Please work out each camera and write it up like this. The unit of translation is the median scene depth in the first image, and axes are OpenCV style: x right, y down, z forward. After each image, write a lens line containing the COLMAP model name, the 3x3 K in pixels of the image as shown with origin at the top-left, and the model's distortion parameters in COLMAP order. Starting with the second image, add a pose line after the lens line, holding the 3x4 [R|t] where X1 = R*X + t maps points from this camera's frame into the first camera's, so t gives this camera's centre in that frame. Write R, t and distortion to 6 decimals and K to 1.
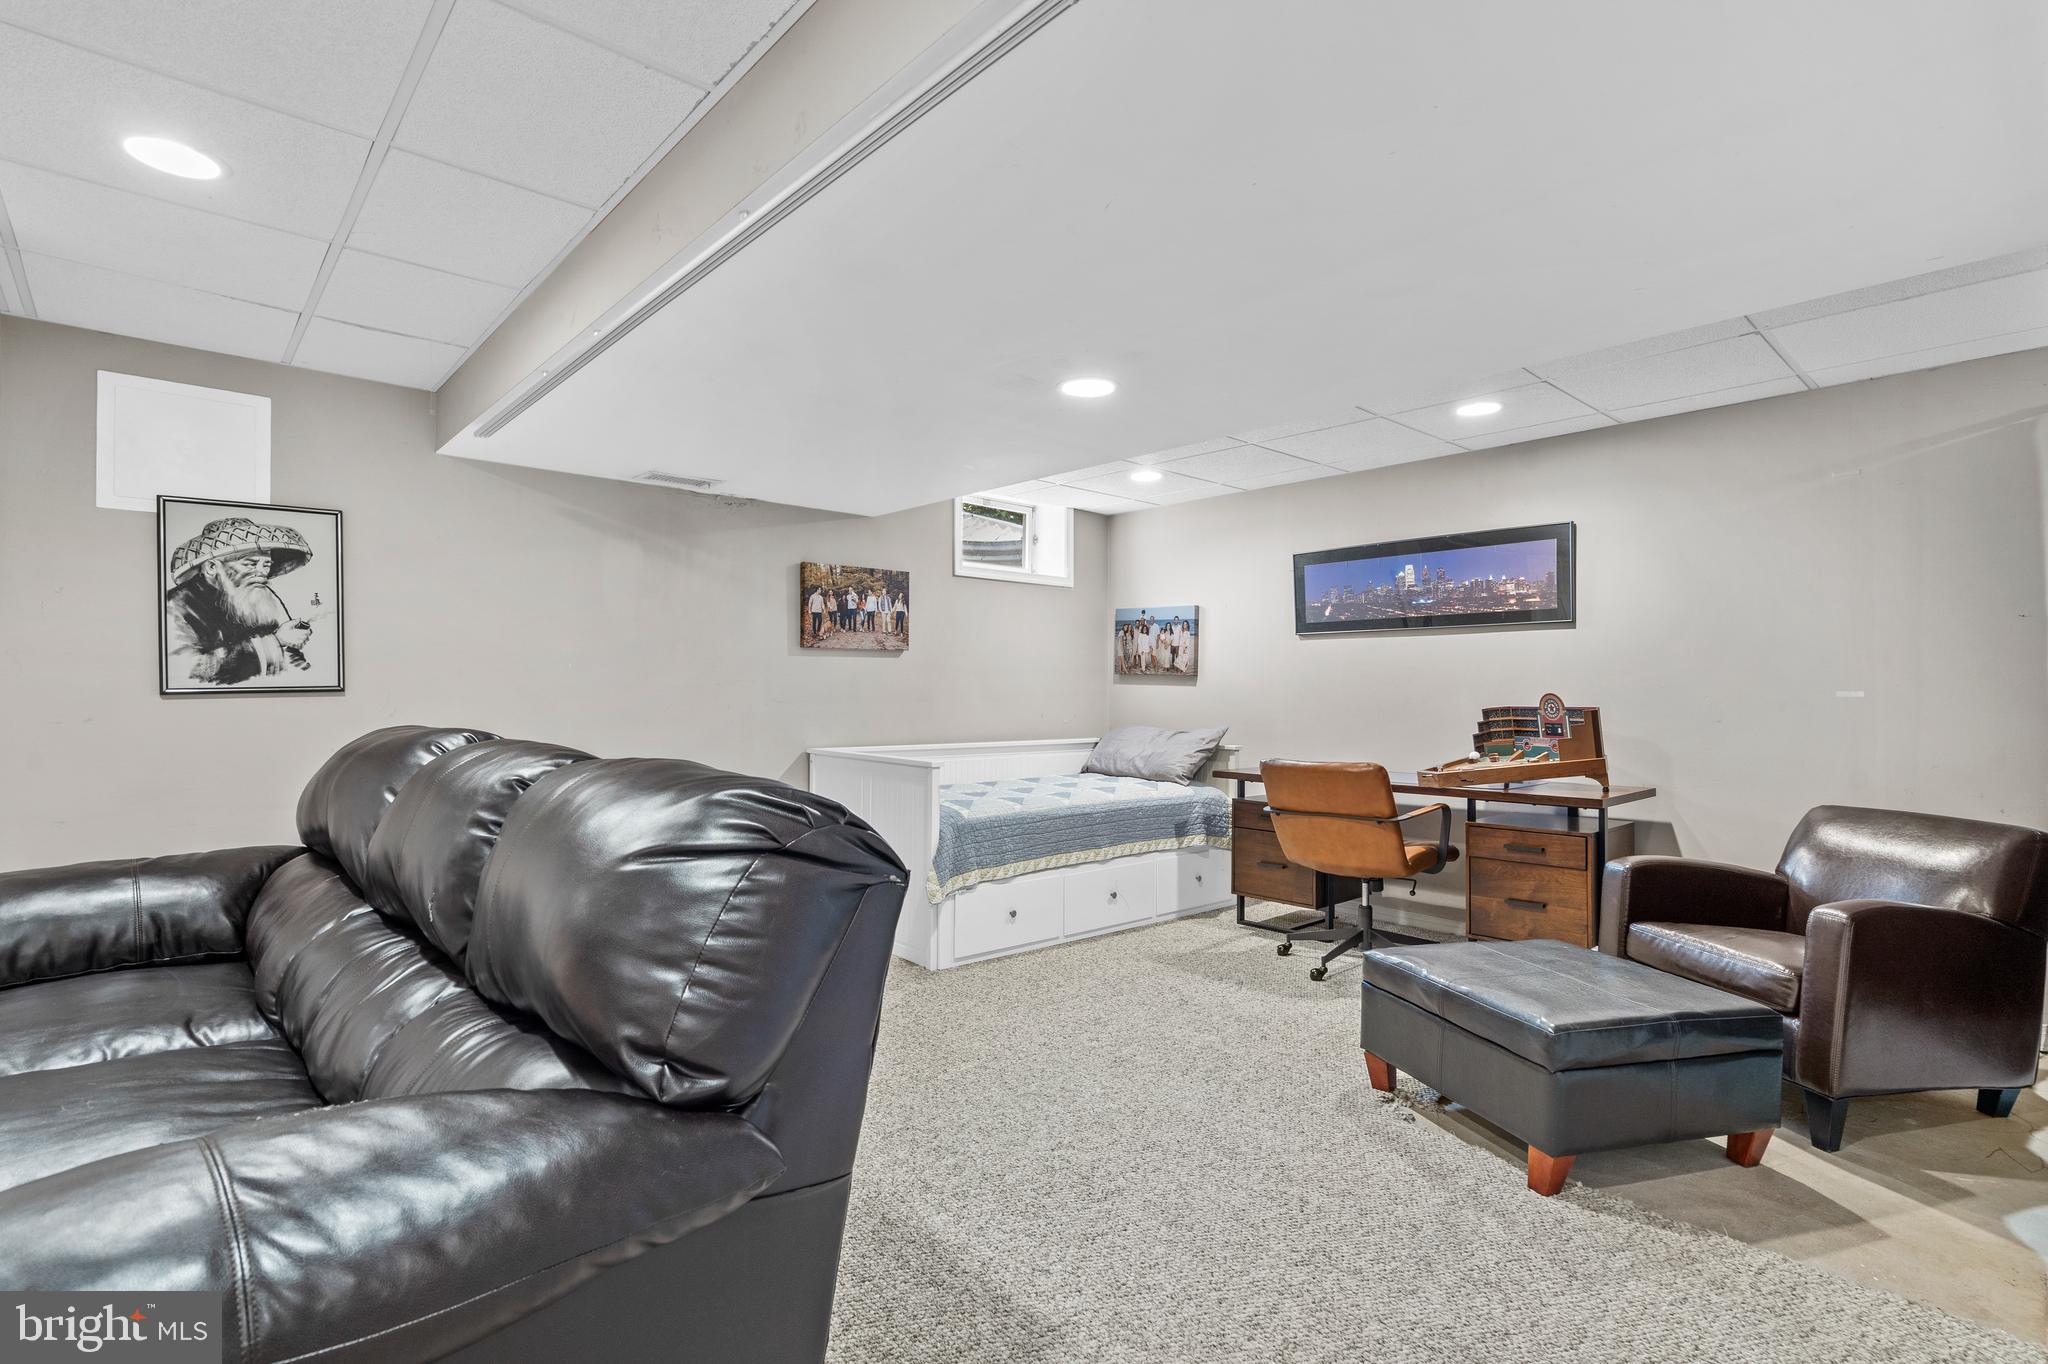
lens RADIAL K [[954.0, 0, 1034.2], [0, 954.0, 684.4], [0, 0, 1]] dist [0.000060, 0.000467]
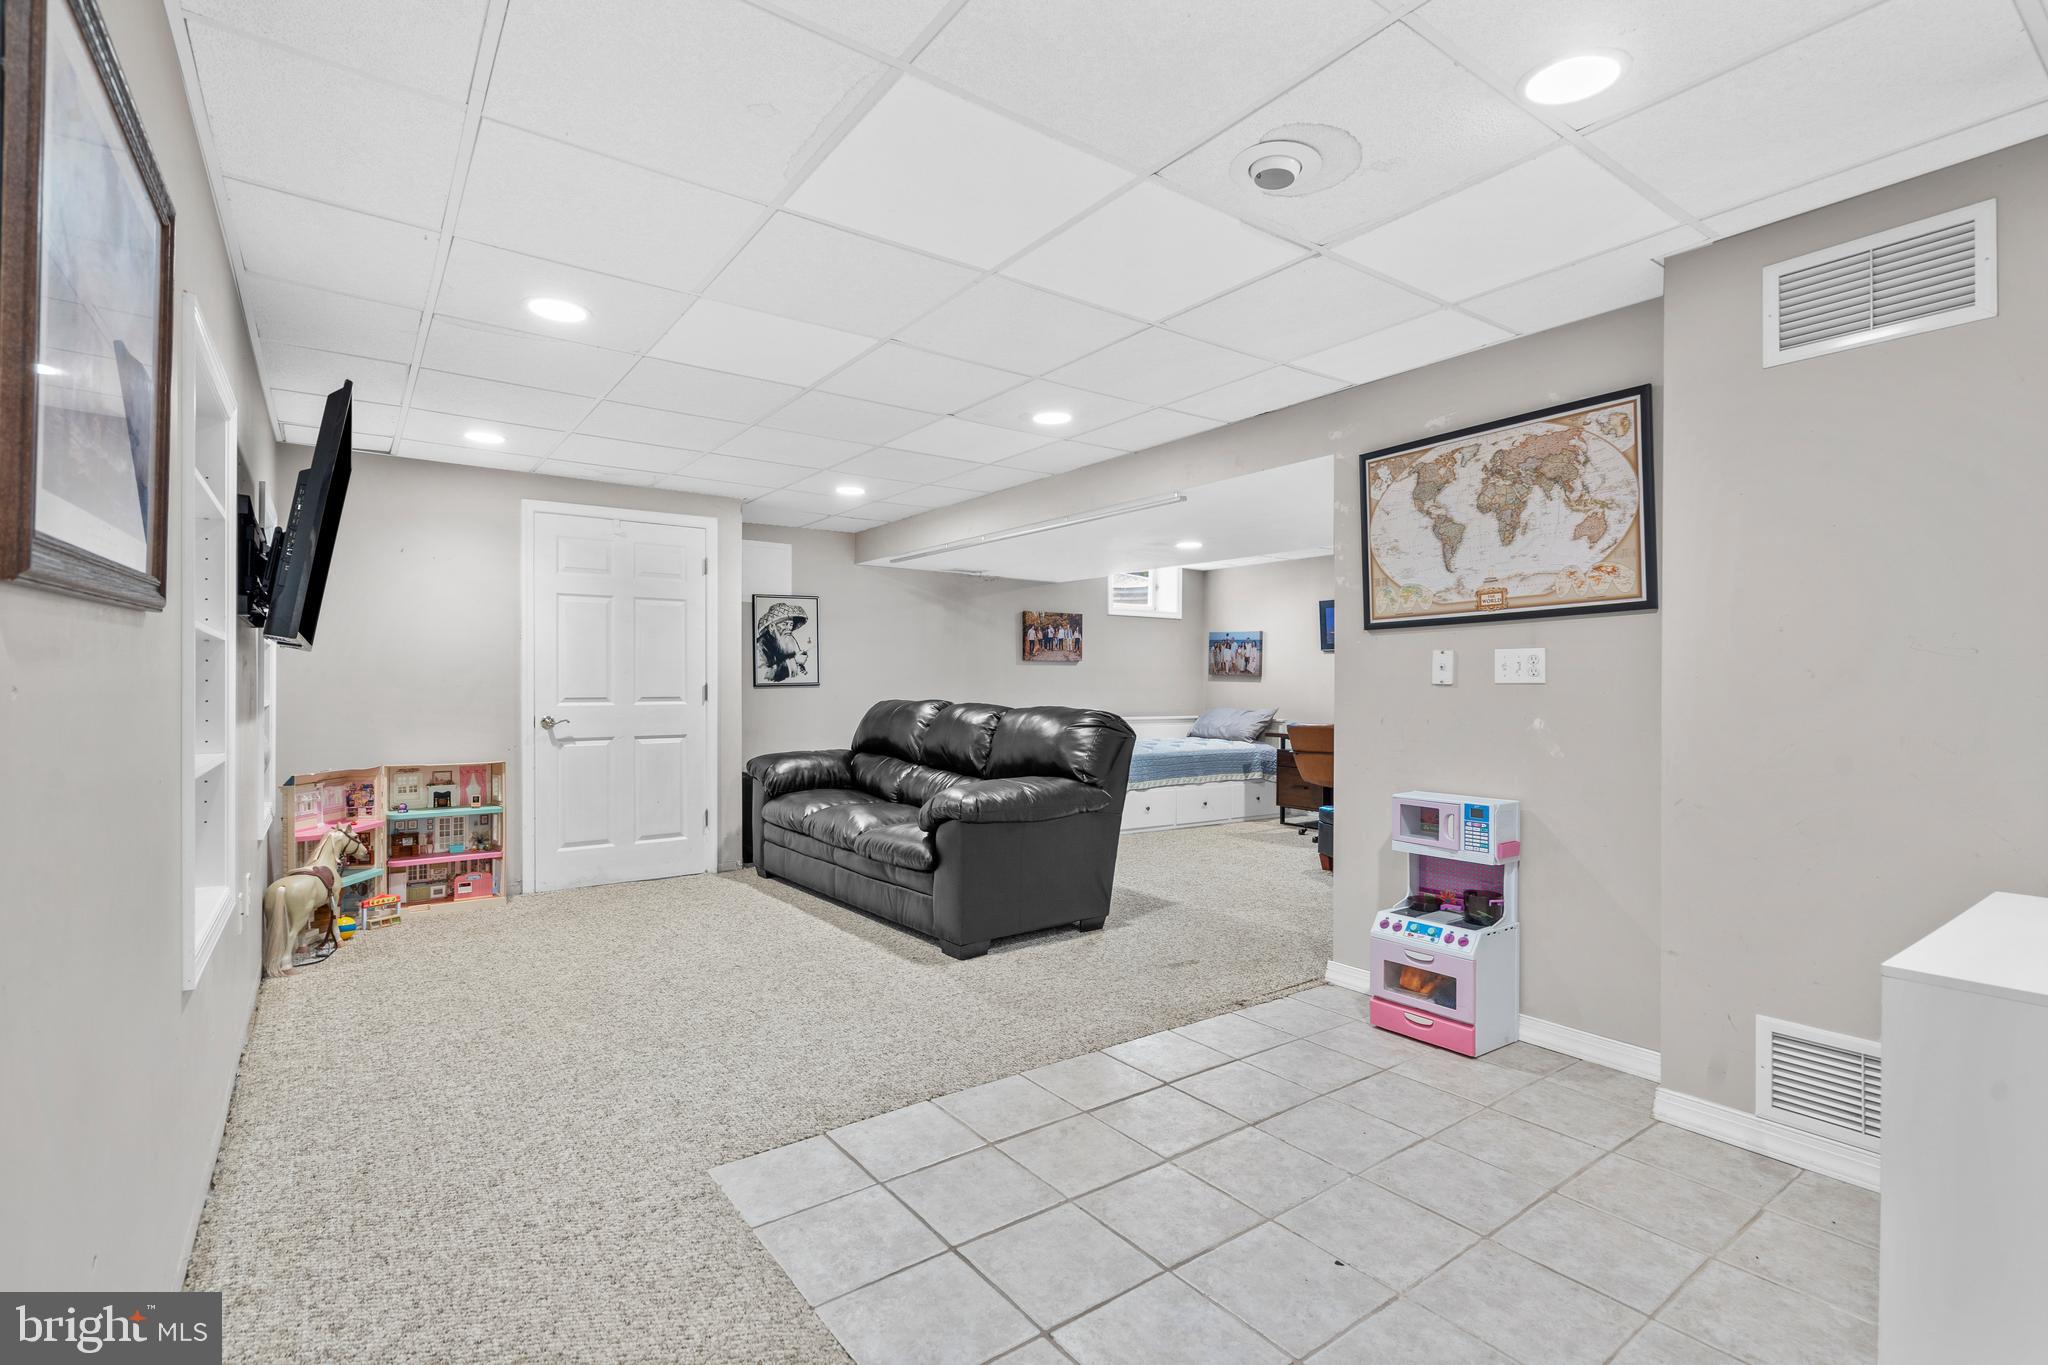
lens RADIAL K [[954.0, 0, 1034.2], [0, 954.0, 684.9], [0, 0, 1]] dist [0.000060, 0.000467]
pose [[0.993930, 0.001178, -0.110012, -0.032809], [-0.000445, 0.999978, 0.006689, -0.005319], [0.110017, -0.006599, 0.993908, -0.709426]]
